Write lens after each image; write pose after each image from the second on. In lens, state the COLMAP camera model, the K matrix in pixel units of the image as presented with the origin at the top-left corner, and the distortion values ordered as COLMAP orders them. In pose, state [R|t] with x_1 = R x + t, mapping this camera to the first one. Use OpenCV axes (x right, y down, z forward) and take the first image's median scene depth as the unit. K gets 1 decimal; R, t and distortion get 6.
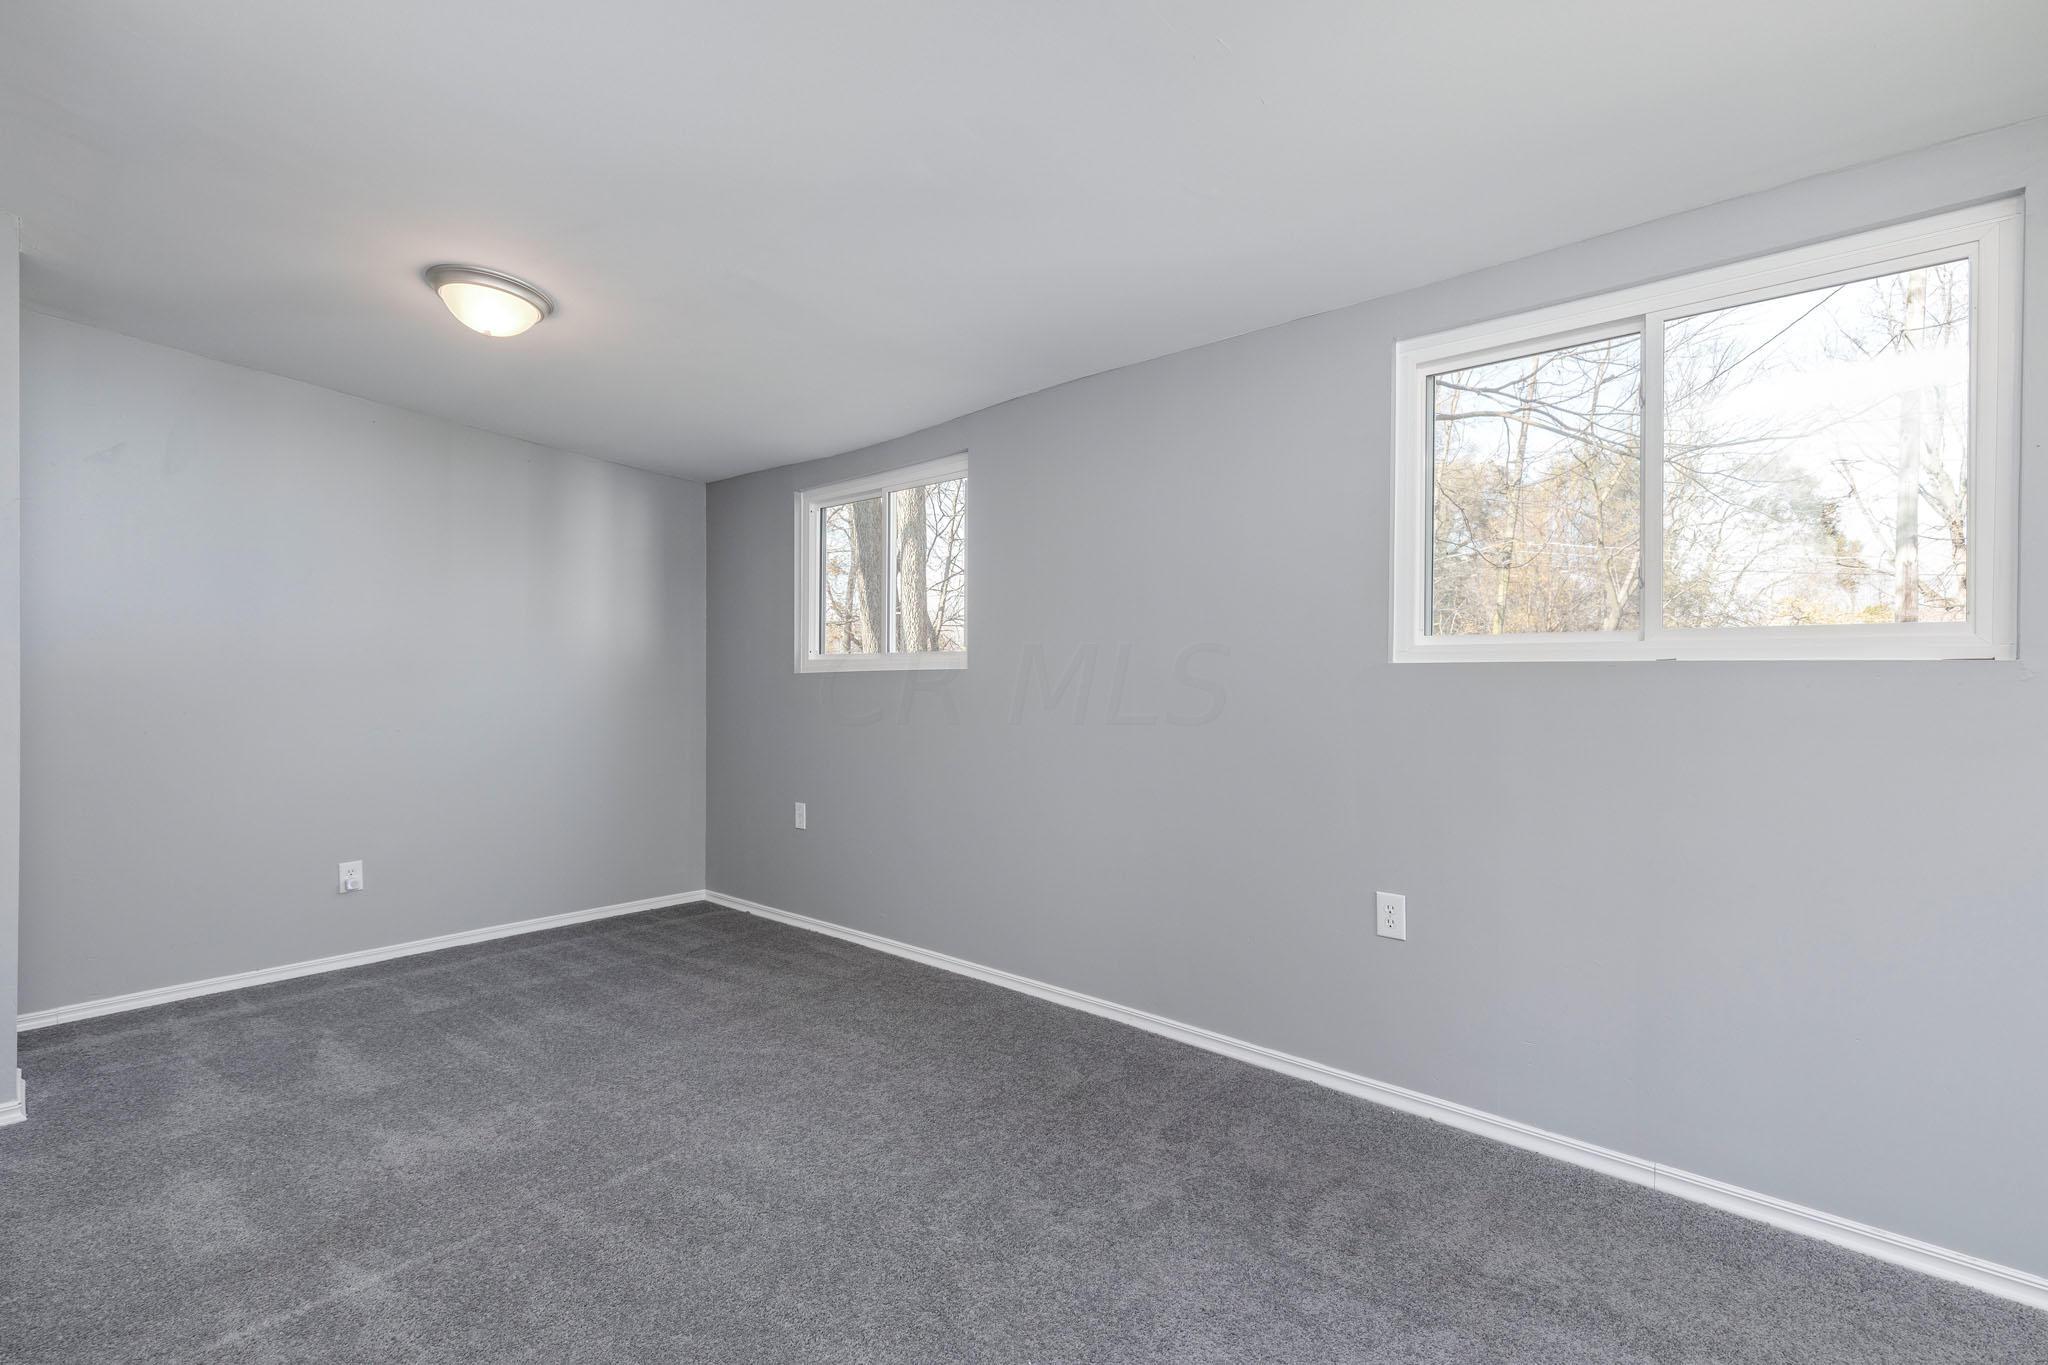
lens RADIAL K [[903.4, 0, 1031.6], [0, 903.4, 687.0], [0, 0, 1]] dist [0.003721, -0.000081]
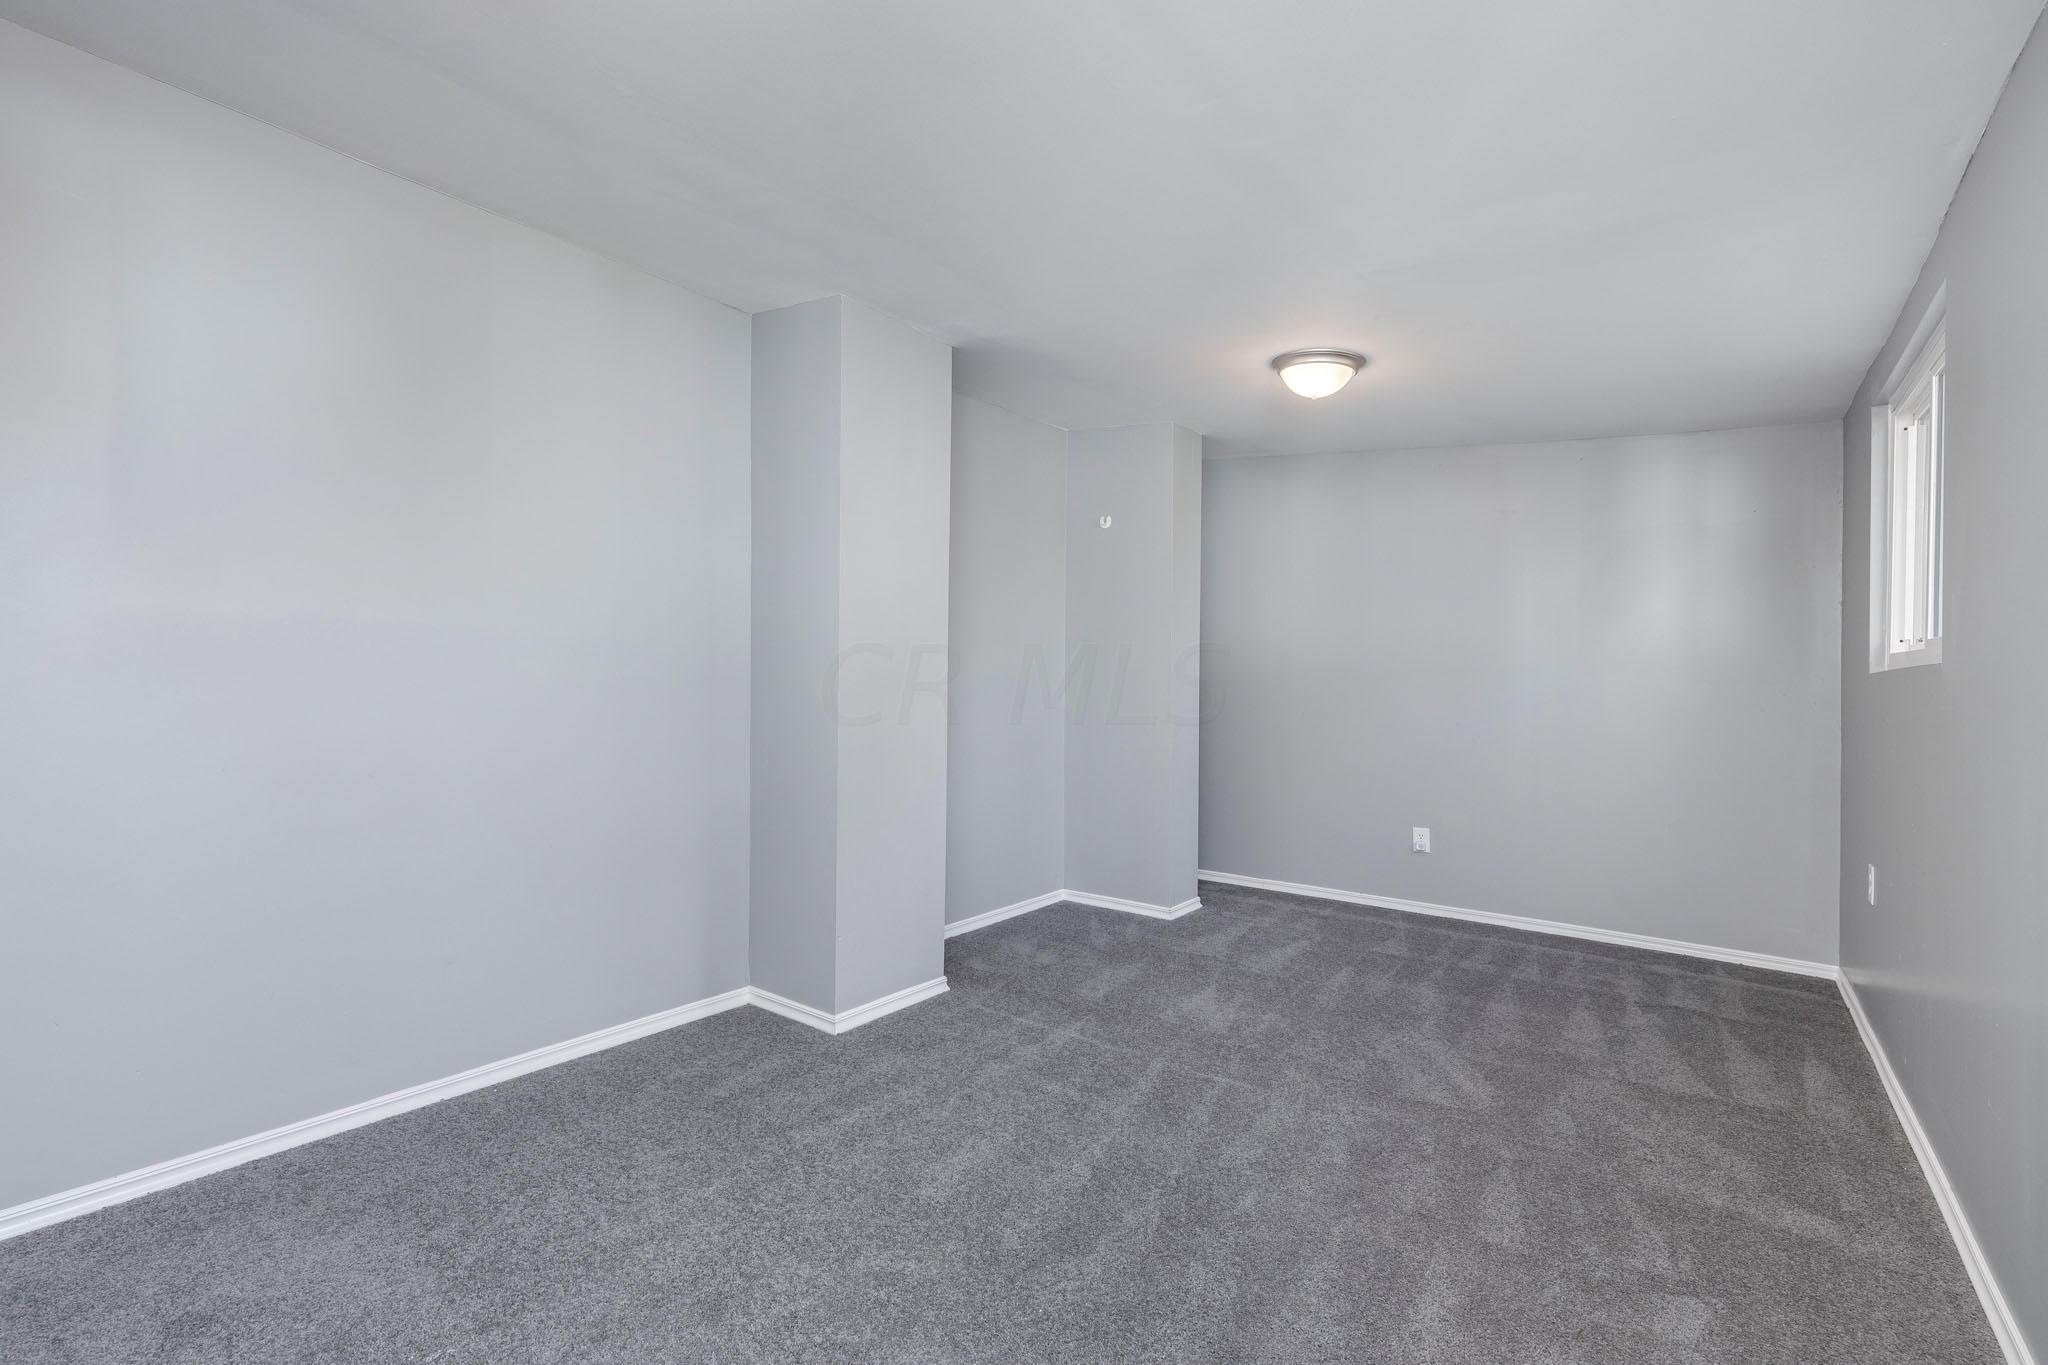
lens RADIAL K [[903.4, 0, 1031.4], [0, 903.4, 681.0], [0, 0, 1]] dist [0.003721, -0.000081]
pose [[0.061436, -0.000629, -0.998111, 0.482302], [-0.011337, 0.999935, -0.001328, -0.001356], [0.998047, 0.011398, 0.061425, 0.413288]]
